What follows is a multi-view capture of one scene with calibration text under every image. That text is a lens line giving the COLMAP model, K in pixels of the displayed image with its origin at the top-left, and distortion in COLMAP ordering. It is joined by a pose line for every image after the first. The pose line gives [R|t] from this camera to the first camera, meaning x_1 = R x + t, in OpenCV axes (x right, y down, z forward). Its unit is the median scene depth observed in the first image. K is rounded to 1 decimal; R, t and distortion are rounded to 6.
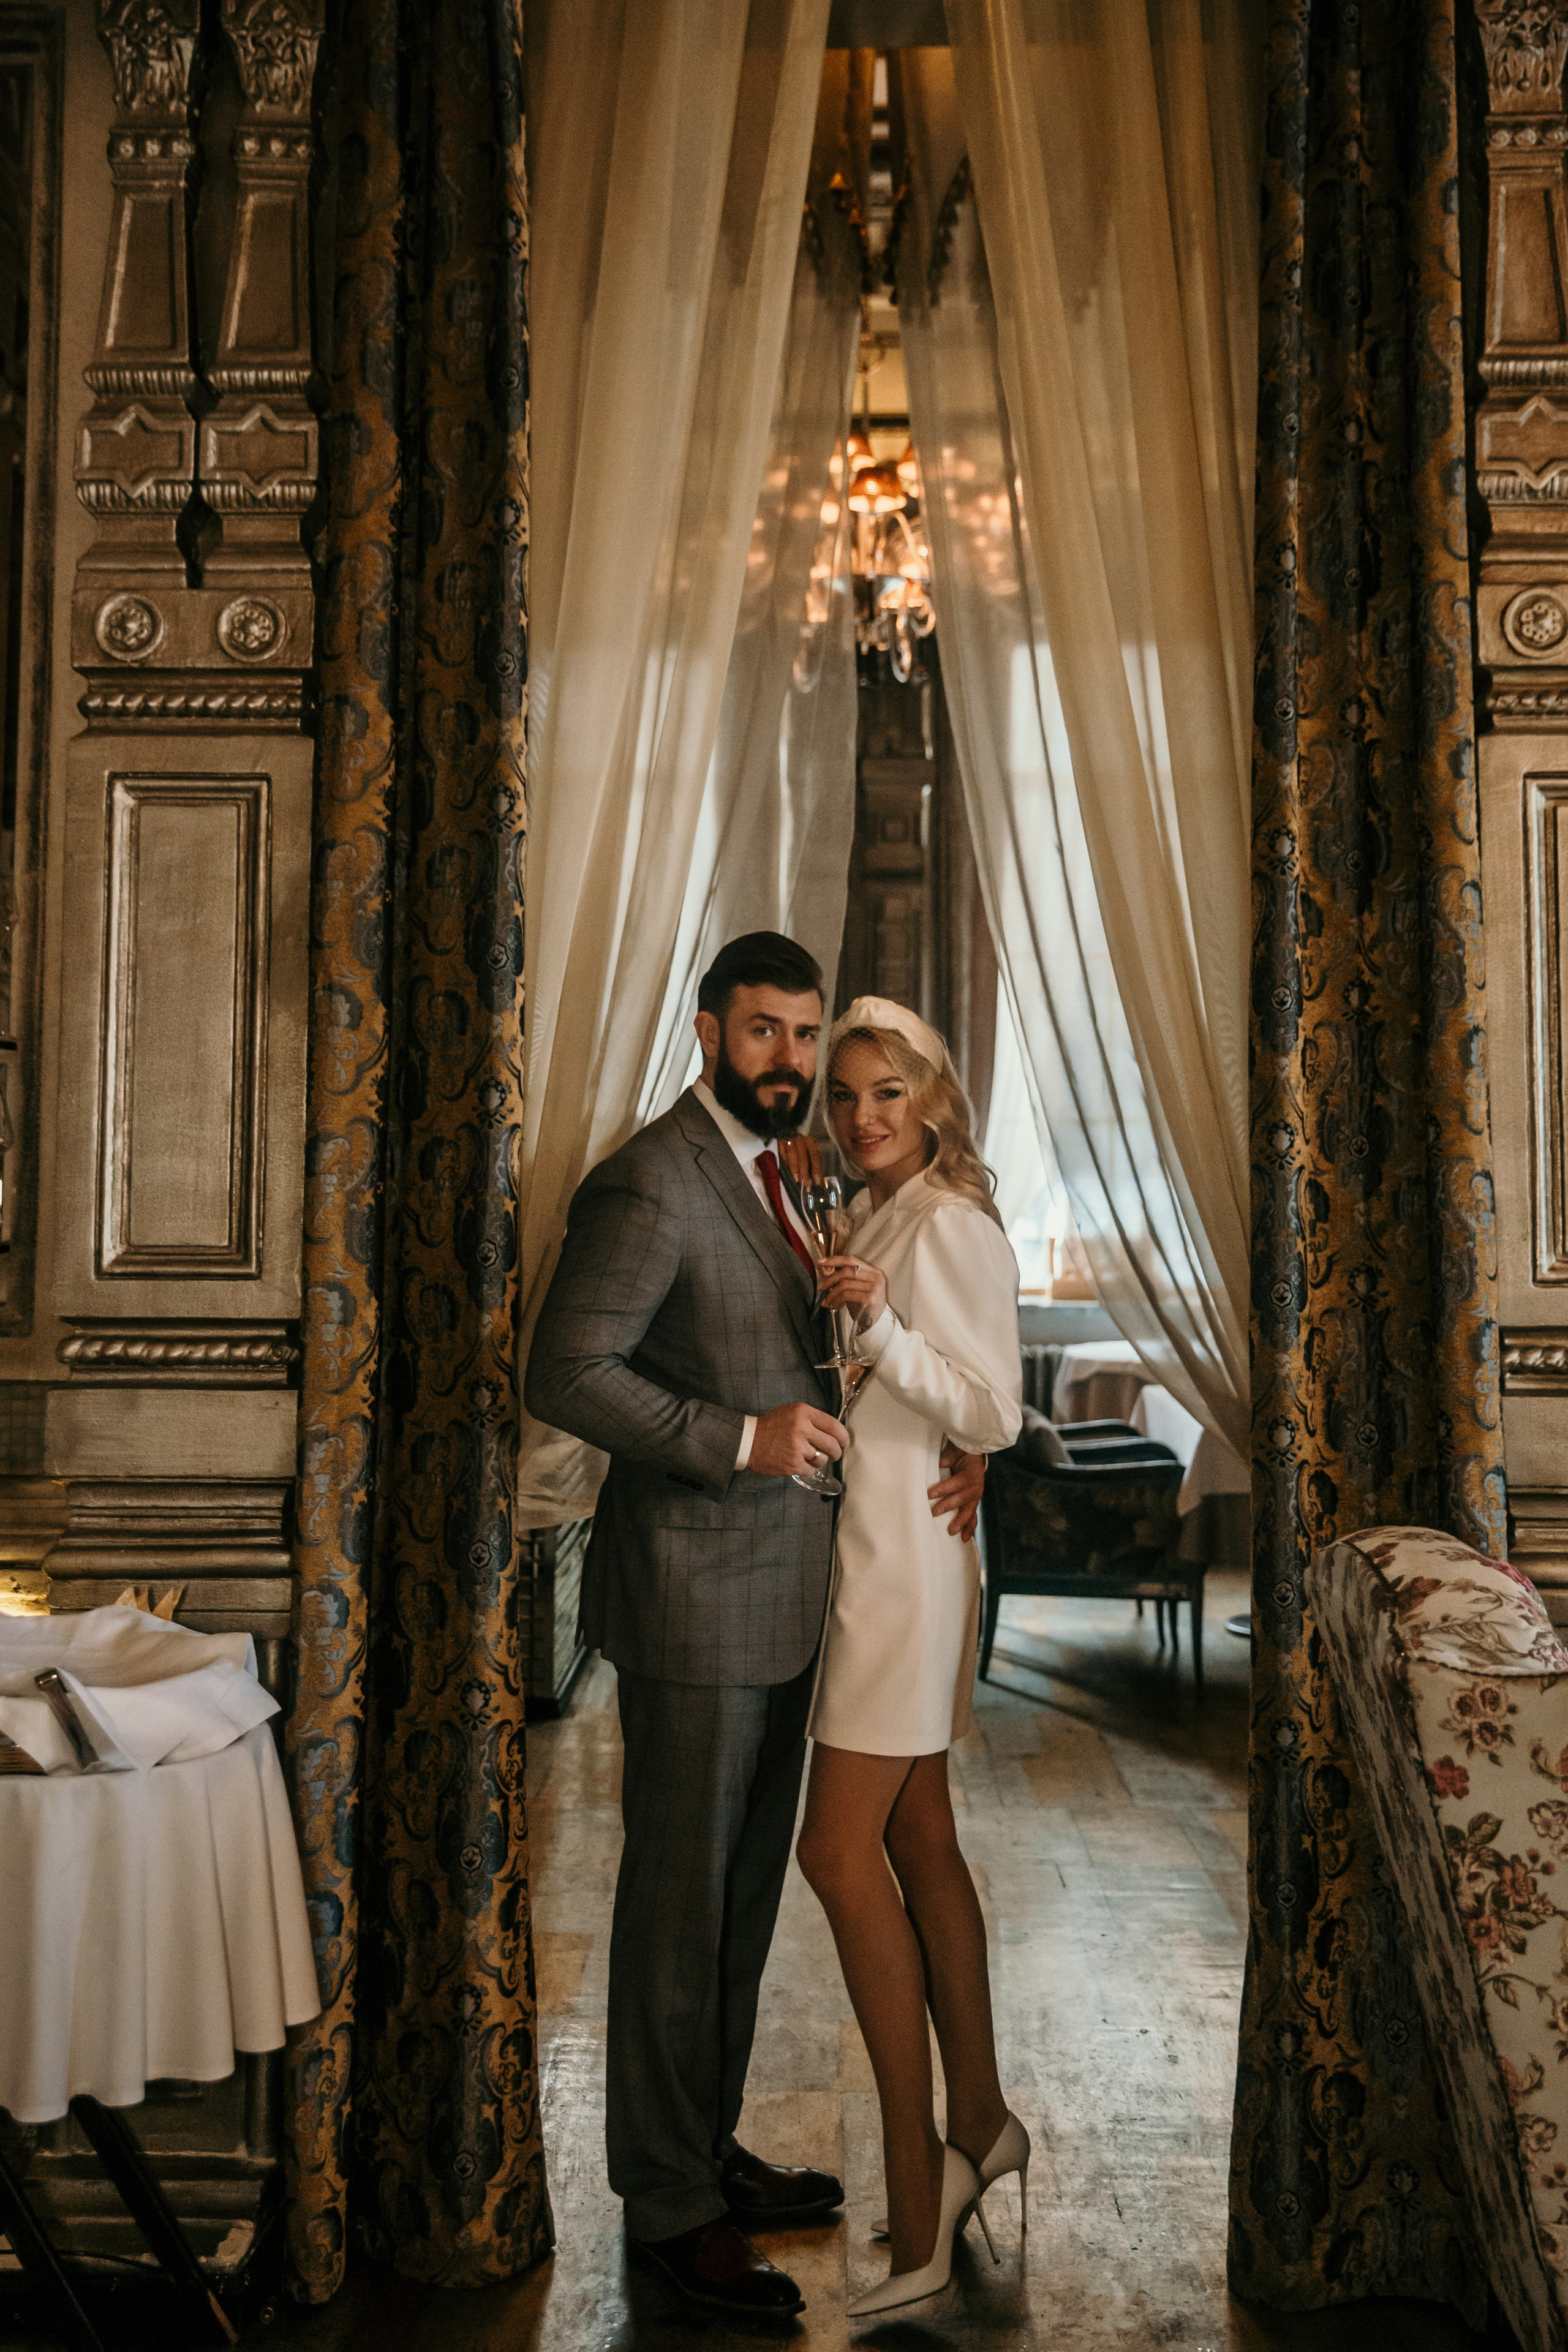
lens RADIAL K [[2682.0, 0, 787.9], [0, 2682.0, 1177.2], [0, 0, 1]] dist [0.021718, 0.000000]
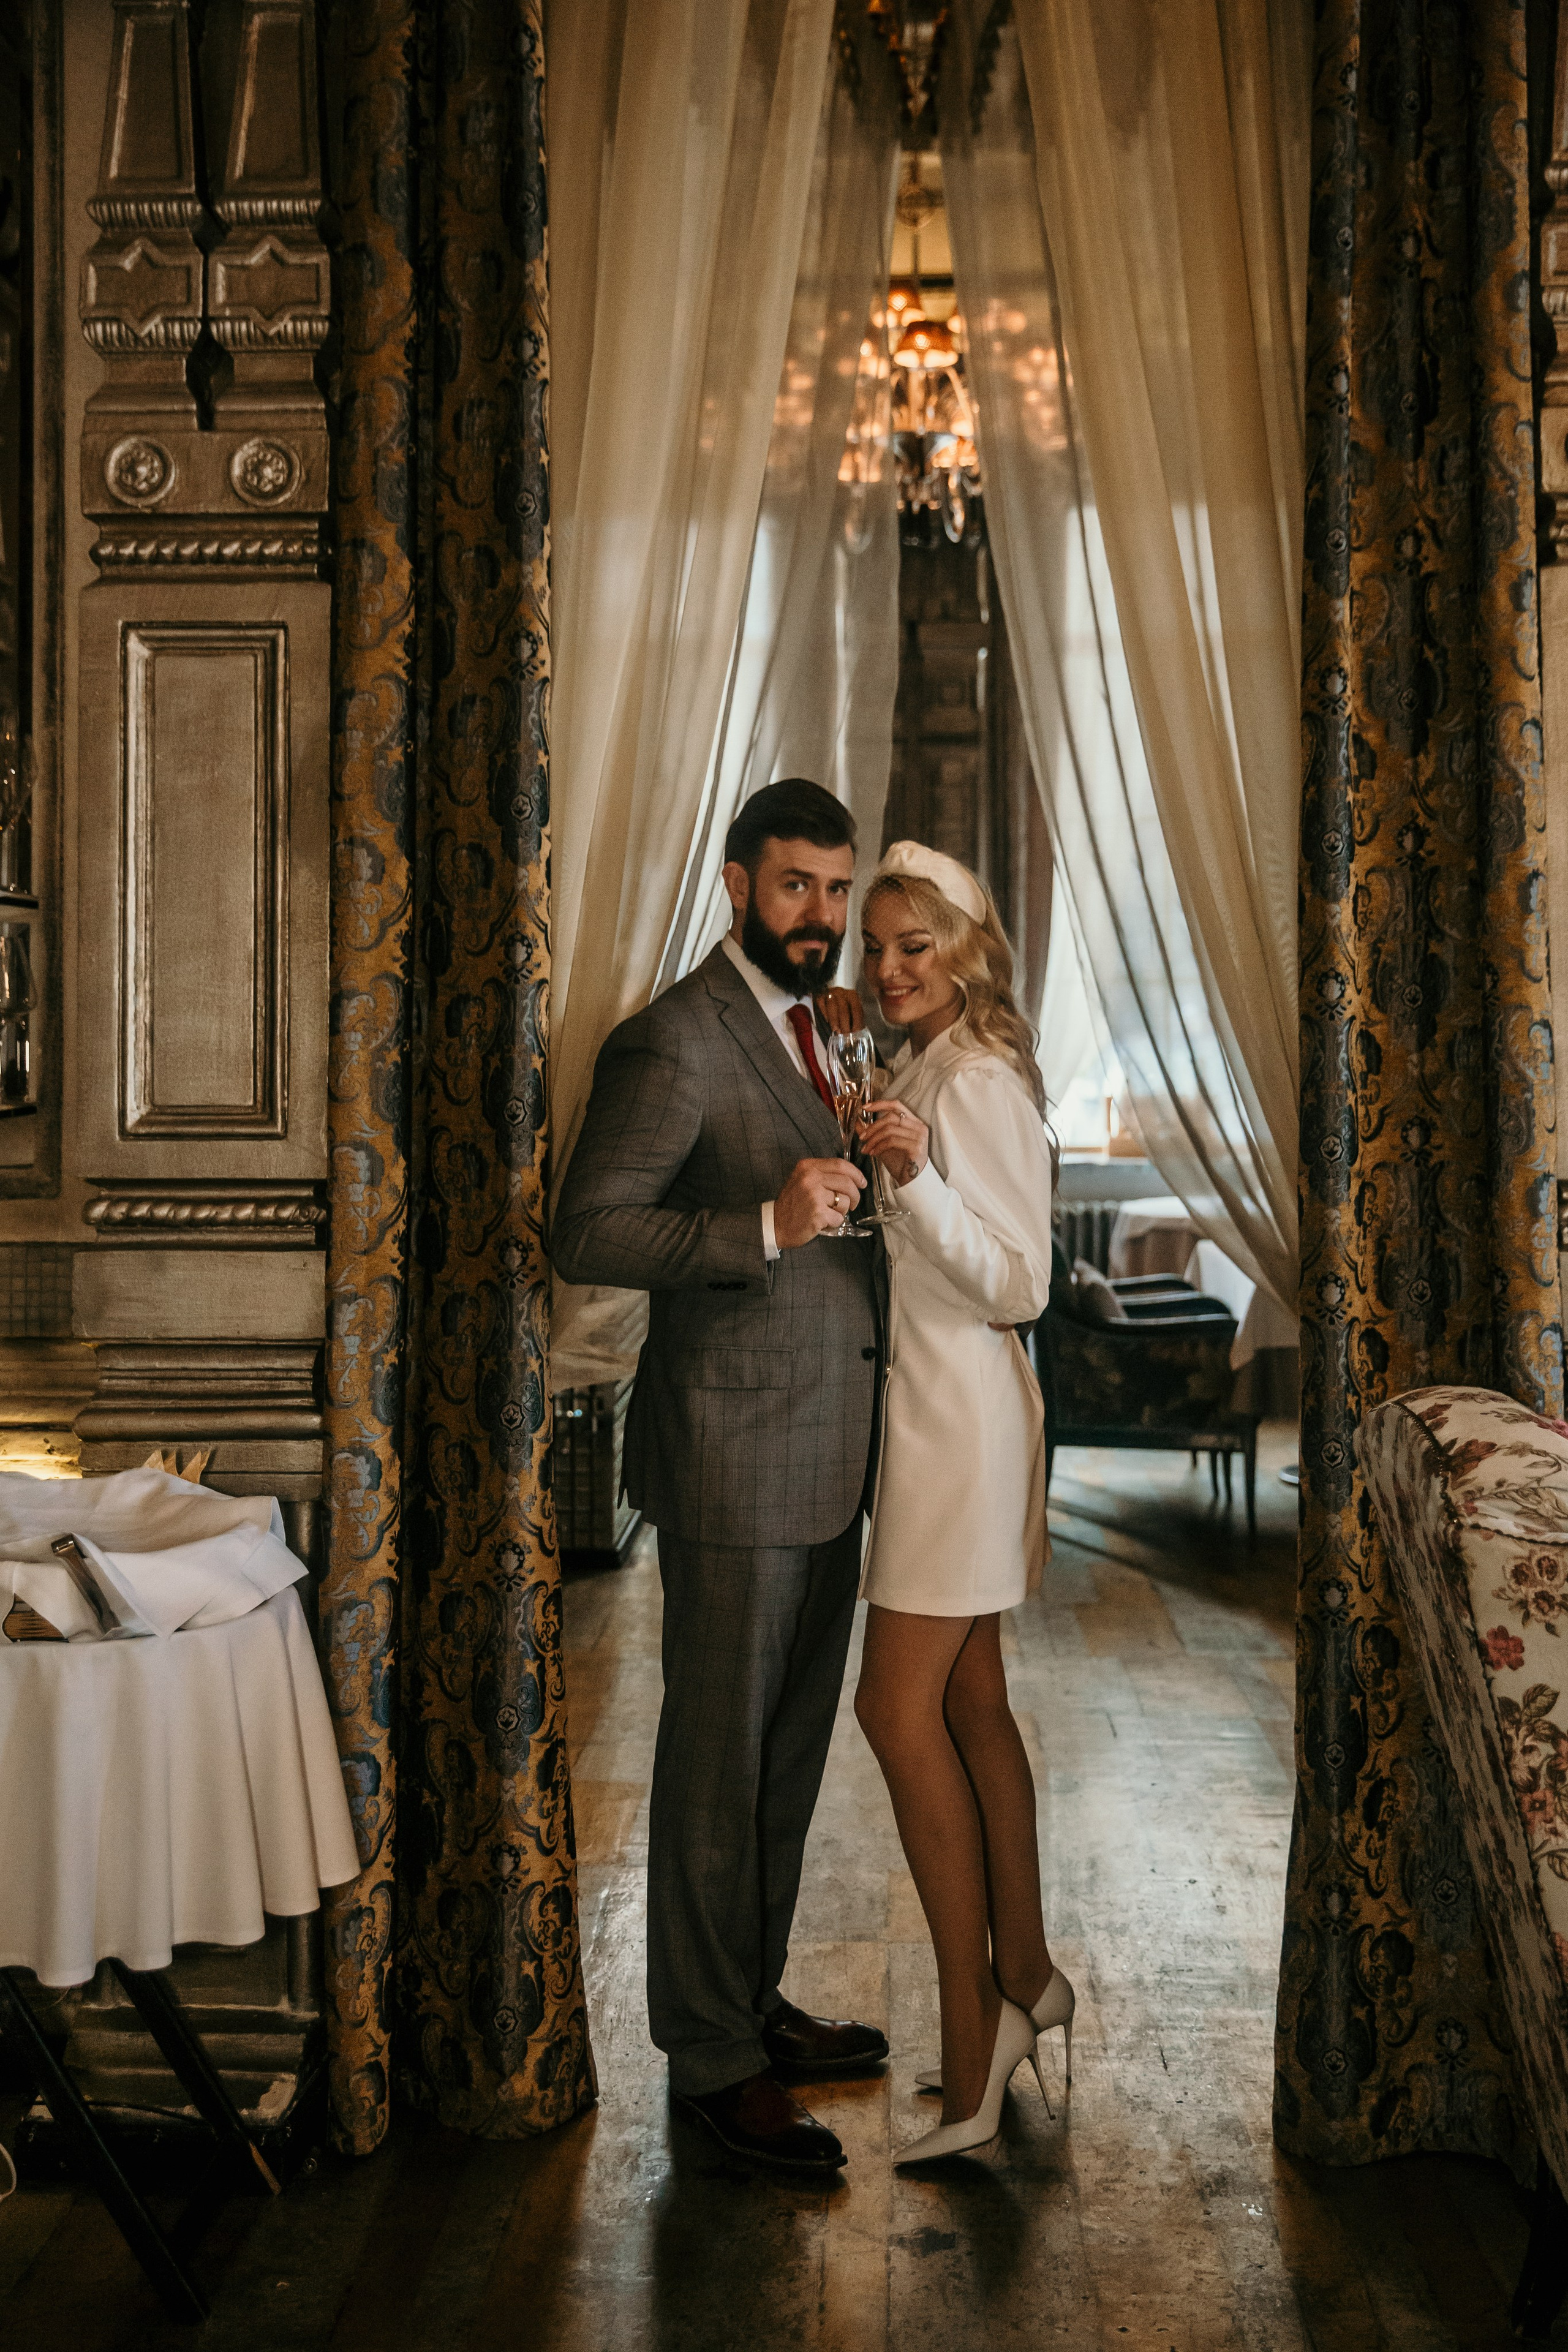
lens RADIAL K [[2433.2, 0, 779.3], [0, 2433.2, 1172.9], [0, 0, 1]] dist [0.018929, 0.000000]
pose [[0.998956, -0.005737, -0.045313, 0.024390], [0.007997, 0.998724, 0.049855, 0.007009], [0.044969, -0.050165, 0.997728, 0.111329]]
